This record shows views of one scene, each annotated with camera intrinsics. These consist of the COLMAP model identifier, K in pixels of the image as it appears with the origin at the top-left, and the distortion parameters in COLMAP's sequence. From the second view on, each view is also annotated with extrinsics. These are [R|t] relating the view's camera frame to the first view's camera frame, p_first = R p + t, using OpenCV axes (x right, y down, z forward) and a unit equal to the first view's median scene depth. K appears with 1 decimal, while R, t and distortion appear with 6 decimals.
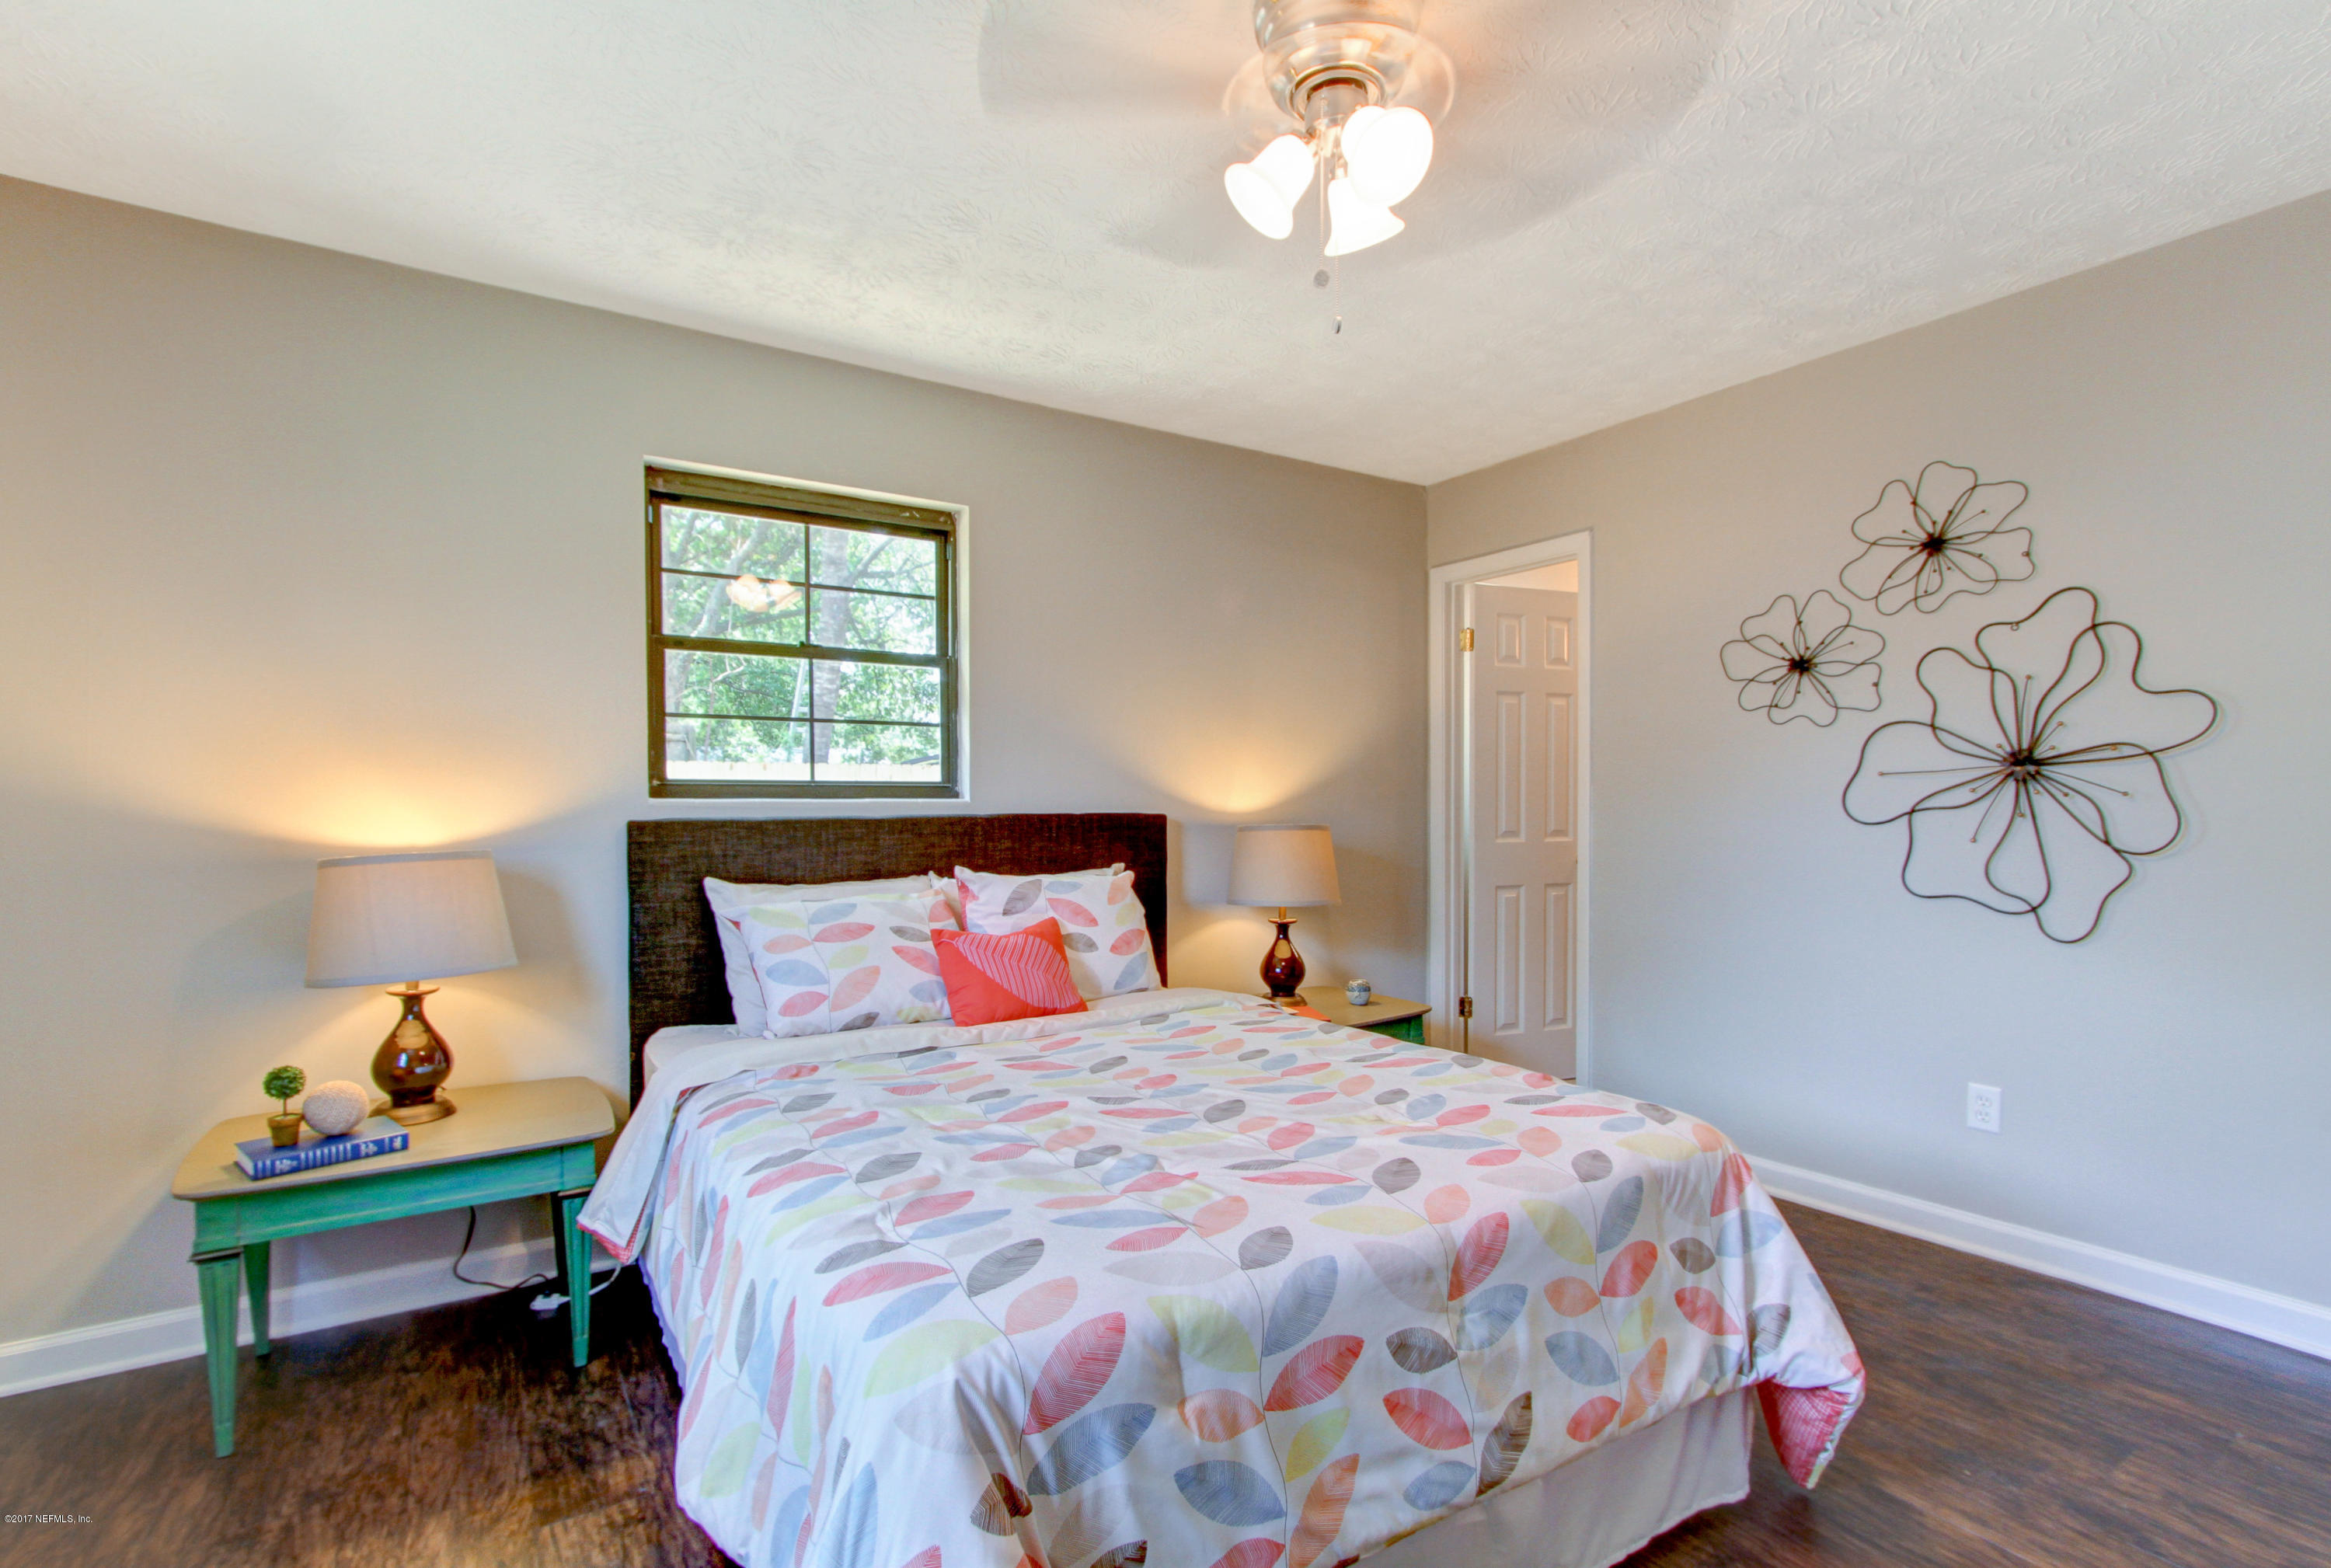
lens RADIAL K [[1090.1, 0, 1163.0], [0, 1090.1, 840.6], [0, 0, 1]] dist [-0.006514, 0.003334]
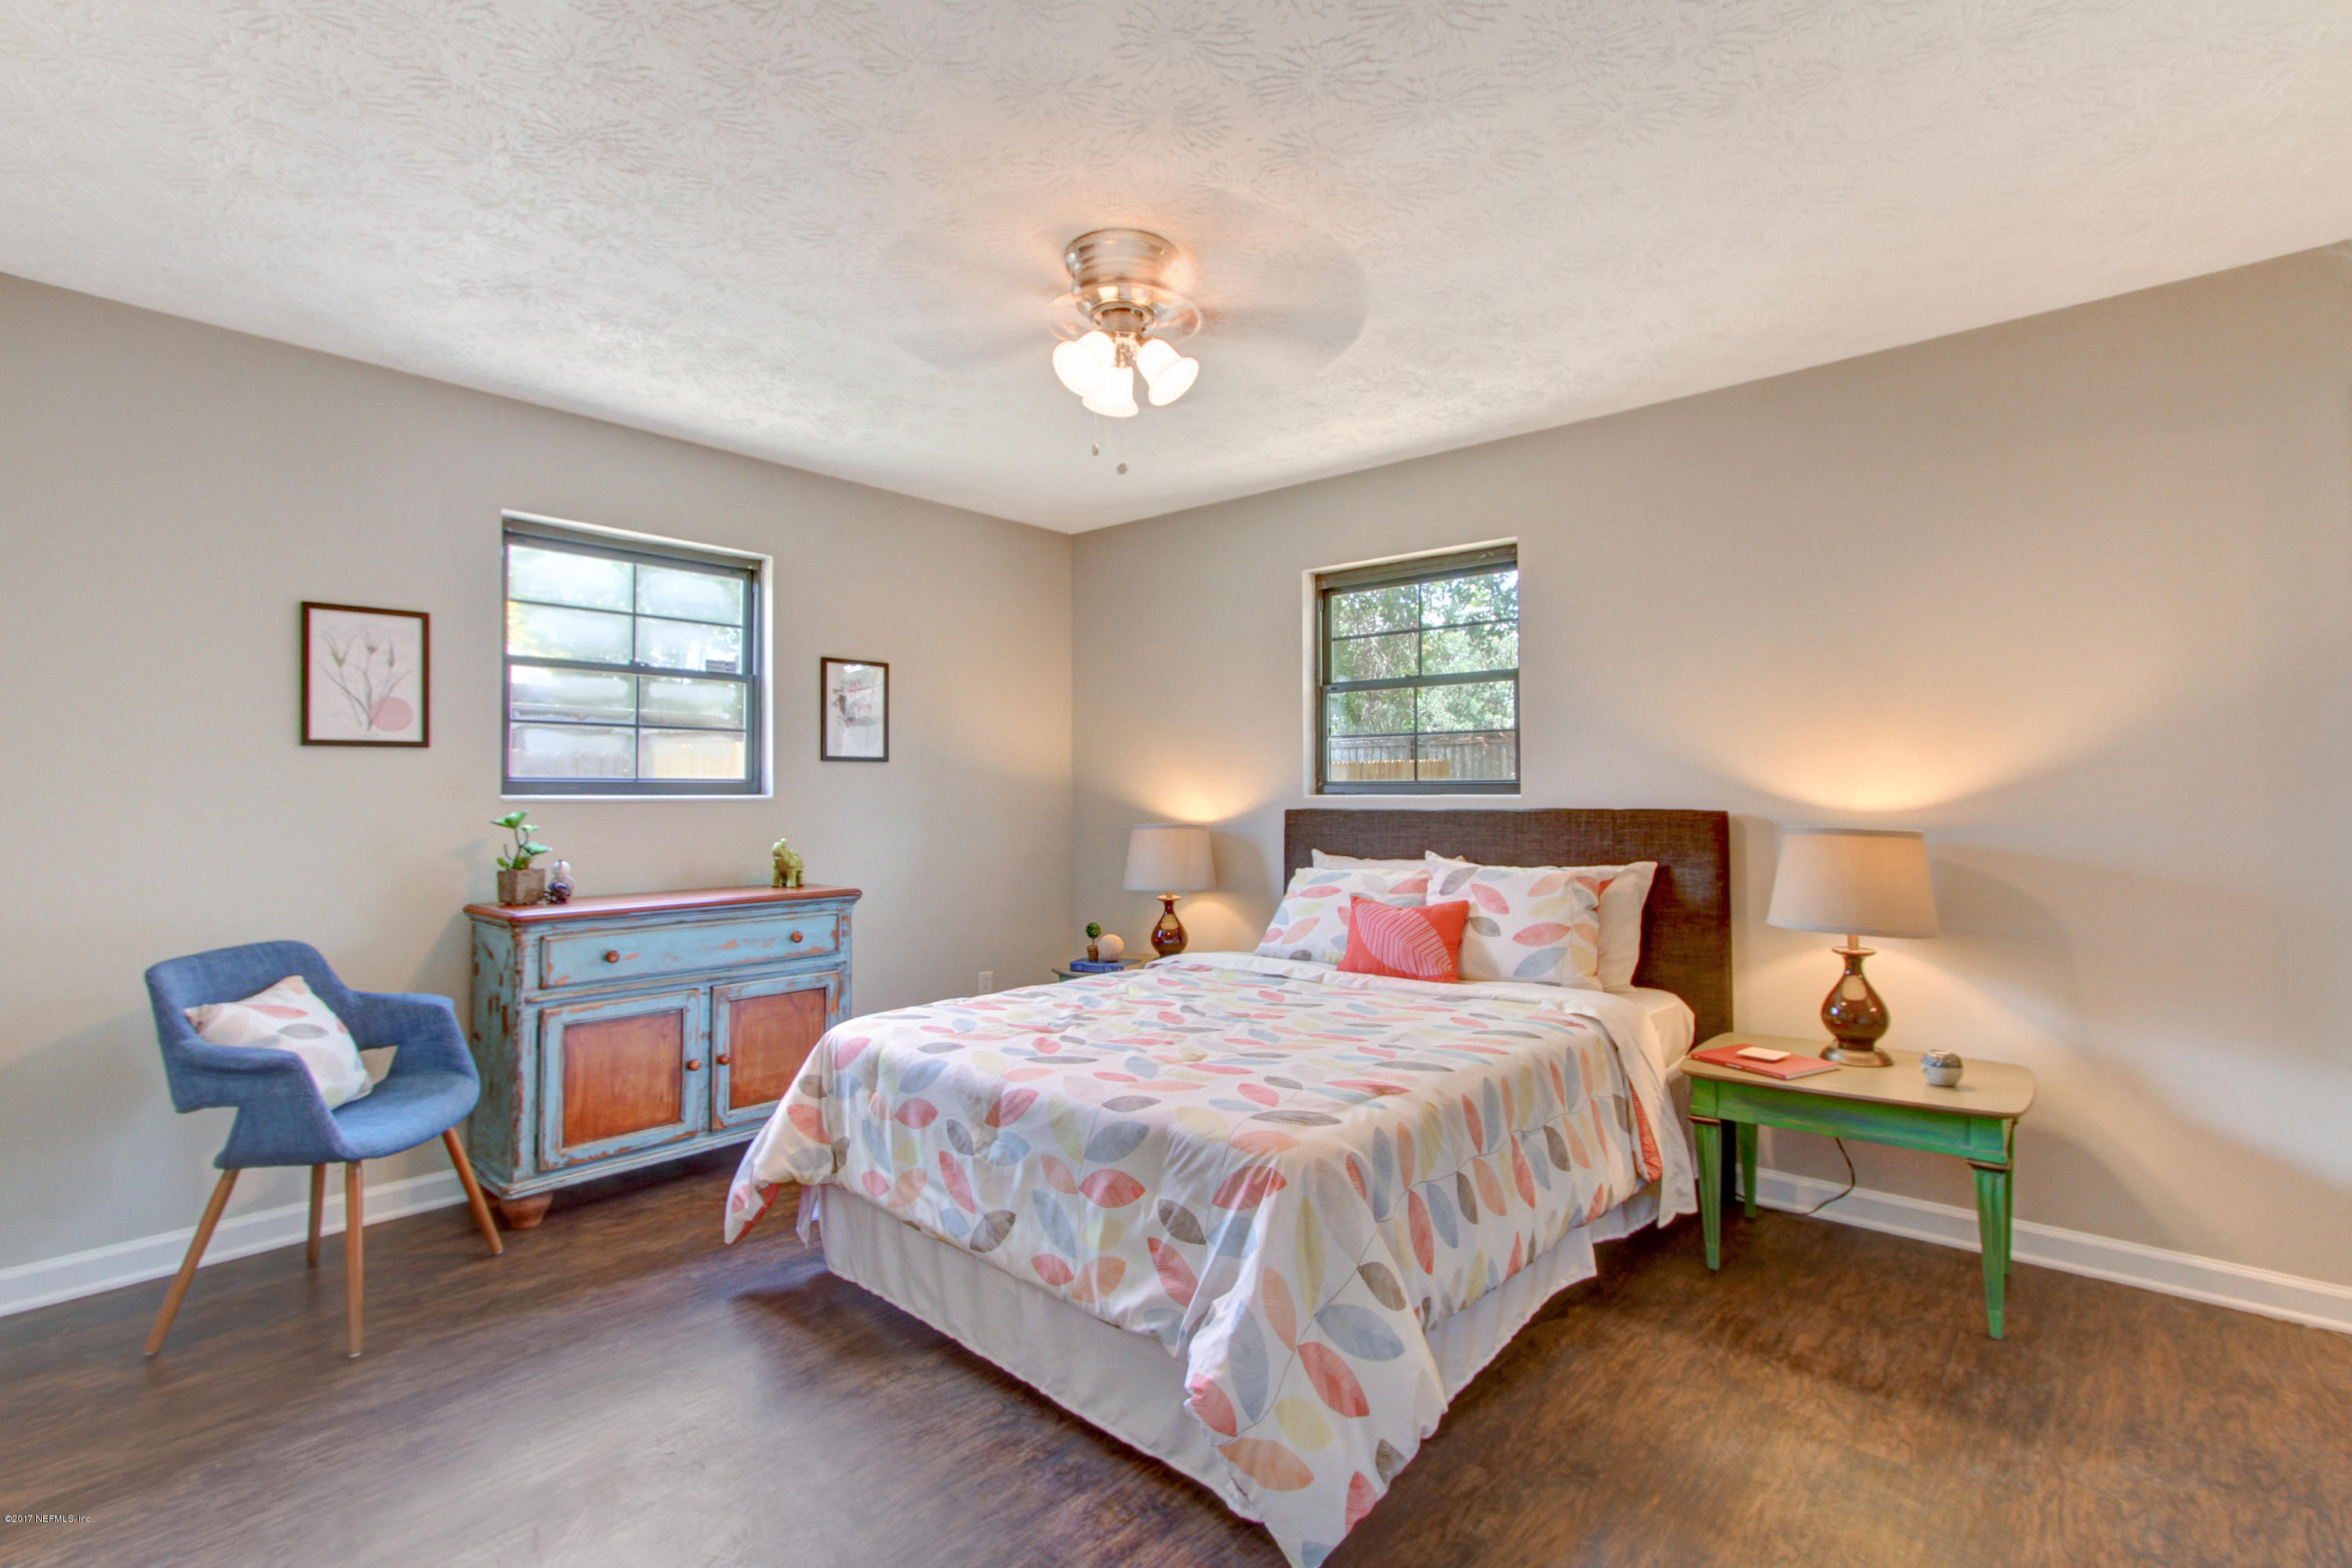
lens RADIAL K [[1099.9, 0, 1169.8], [0, 1099.9, 780.4], [0, 0, 1]] dist [-0.006514, 0.003334]
pose [[0.256685, -0.011677, -0.966424, 1.039755], [-0.026599, 0.999463, -0.019141, -0.026639], [0.966129, 0.030619, 0.256237, 0.464746]]
